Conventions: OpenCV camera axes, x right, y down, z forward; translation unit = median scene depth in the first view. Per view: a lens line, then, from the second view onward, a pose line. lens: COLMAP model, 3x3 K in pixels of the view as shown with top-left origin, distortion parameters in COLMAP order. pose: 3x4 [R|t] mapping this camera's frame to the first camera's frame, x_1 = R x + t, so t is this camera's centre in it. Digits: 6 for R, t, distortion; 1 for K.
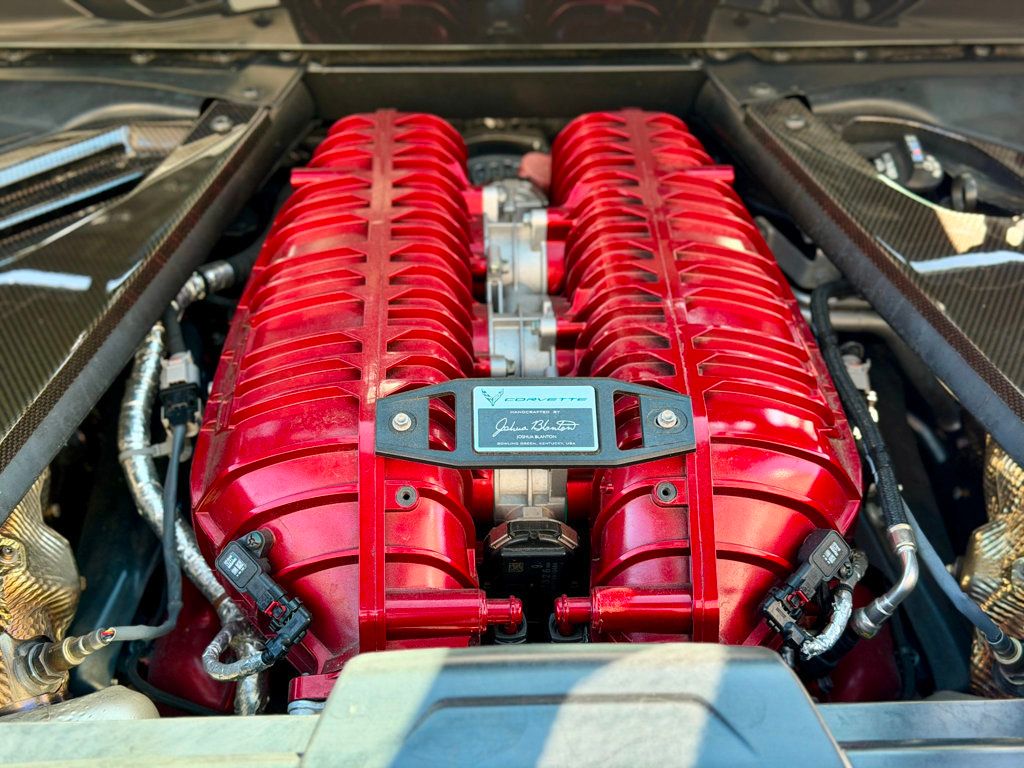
lens RADIAL K [[1468.8, 0, 511.5], [0, 1468.8, 384.9], [0, 0, 1]] dist [0.139165, 0.000000]
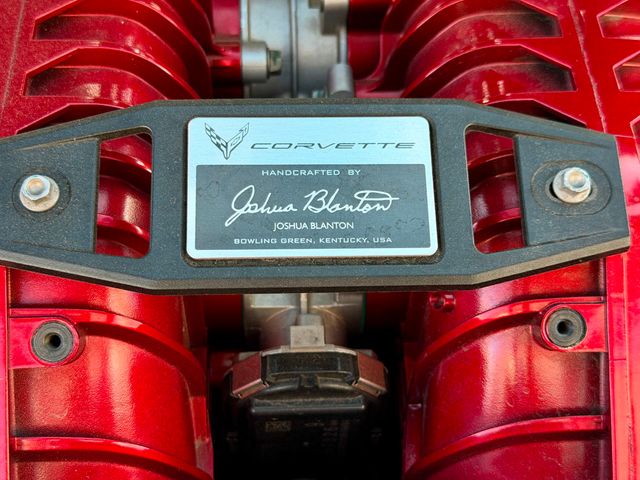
lens RADIAL K [[918.0, 0, 323.5], [0, 918.0, 235.3], [0, 0, 1]] dist [0.139165, 0.000000]
pose [[0.999747, 0.001400, 0.022445, 0.012967], [-0.006195, 0.976588, 0.215030, -0.027687], [-0.021619, -0.215115, 0.976349, 0.679742]]
